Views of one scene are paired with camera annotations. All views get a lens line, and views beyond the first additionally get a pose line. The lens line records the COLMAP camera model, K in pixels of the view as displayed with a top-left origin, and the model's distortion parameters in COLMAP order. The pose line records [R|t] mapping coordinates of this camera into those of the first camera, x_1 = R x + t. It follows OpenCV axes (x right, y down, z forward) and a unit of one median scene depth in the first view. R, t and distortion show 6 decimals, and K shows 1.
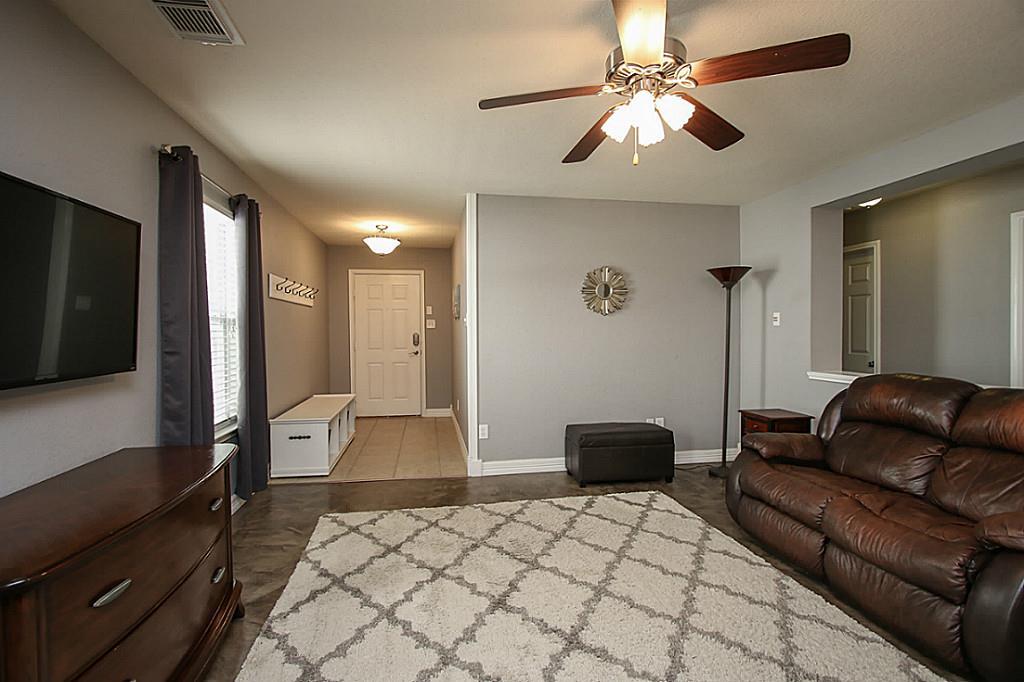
lens RADIAL K [[473.3, 0, 502.2], [0, 473.3, 339.4], [0, 0, 1]] dist [-0.016106, 0.001619]
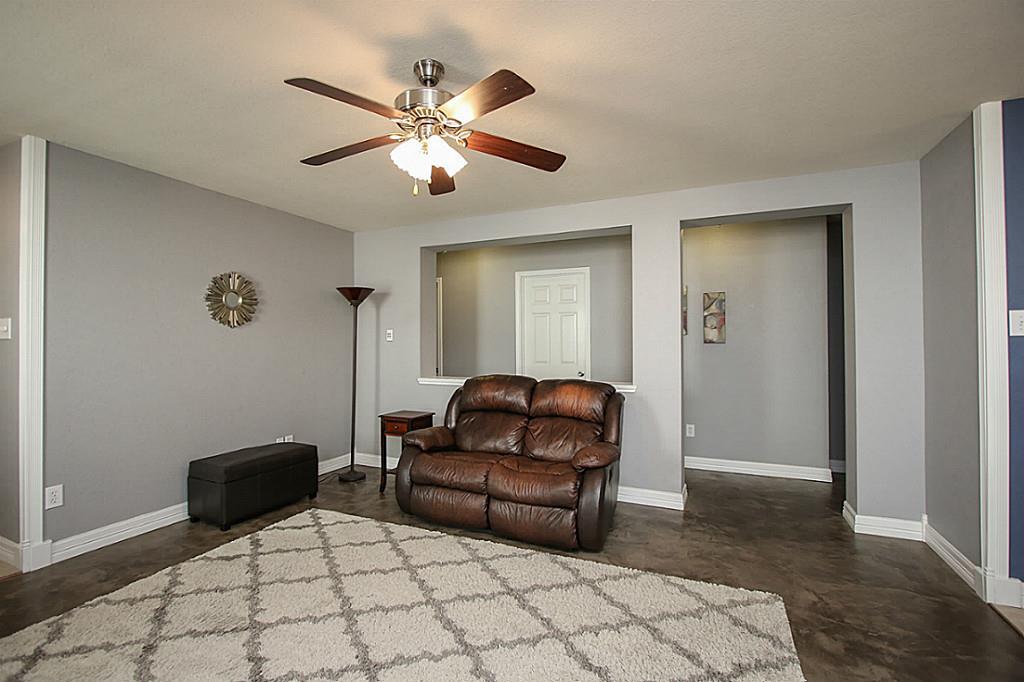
lens RADIAL K [[473.3, 0, 502.2], [0, 473.3, 339.4], [0, 0, 1]] dist [-0.016106, 0.001619]
pose [[0.555033, 0.009530, 0.831774, -0.320378], [0.014592, 0.999669, -0.021191, -0.004648], [-0.831700, 0.023899, 0.554710, 0.140764]]
